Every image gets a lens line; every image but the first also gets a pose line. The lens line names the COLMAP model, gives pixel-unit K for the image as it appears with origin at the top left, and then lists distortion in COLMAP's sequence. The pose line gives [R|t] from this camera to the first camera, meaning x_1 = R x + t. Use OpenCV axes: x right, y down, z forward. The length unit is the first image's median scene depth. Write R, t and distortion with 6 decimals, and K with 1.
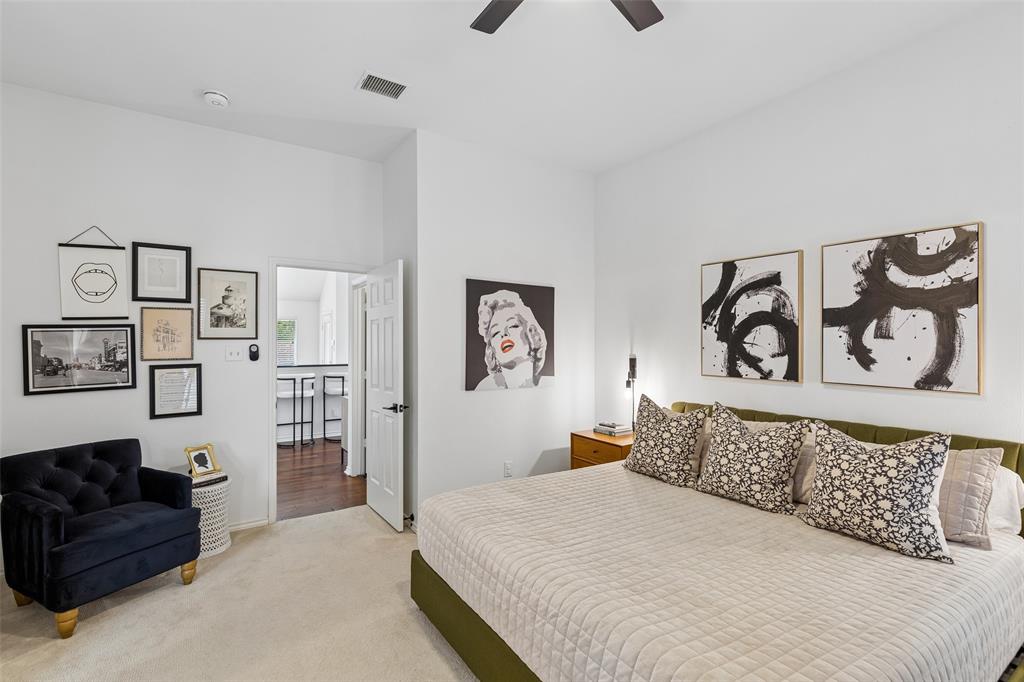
lens RADIAL K [[462.6, 0, 509.4], [0, 462.6, 342.3], [0, 0, 1]] dist [0.006359, 0.001211]
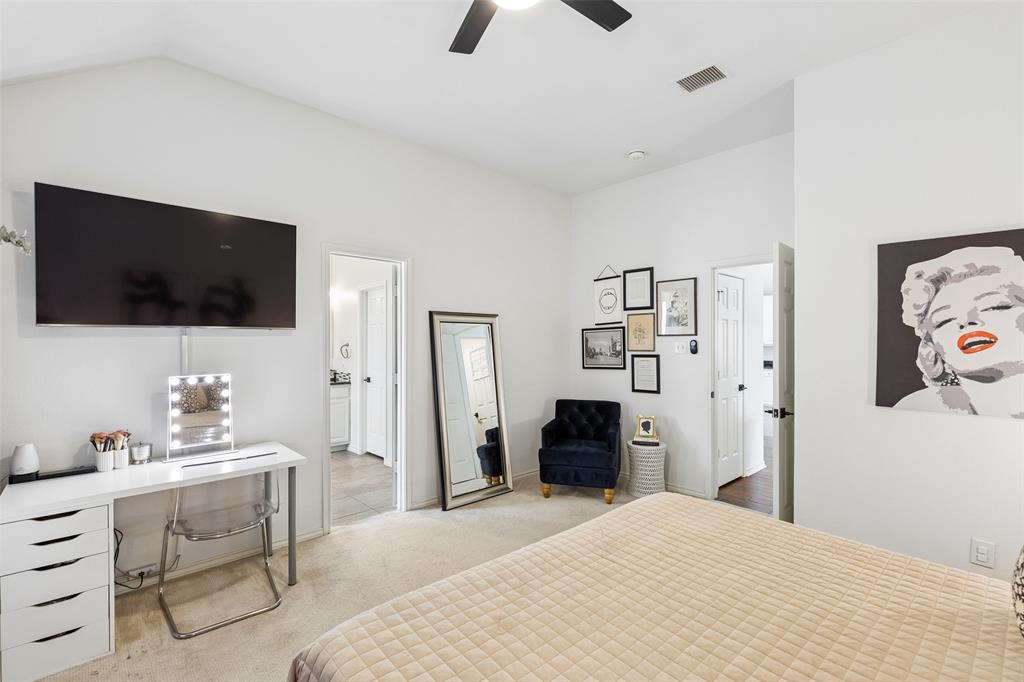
lens RADIAL K [[462.6, 0, 510.7], [0, 462.6, 346.5], [0, 0, 1]] dist [0.006359, 0.001211]
pose [[0.165844, 0.012169, -0.986077, 0.700522], [0.001481, 0.999920, 0.012589, 0.007620], [0.986151, -0.003548, 0.165813, 0.469520]]
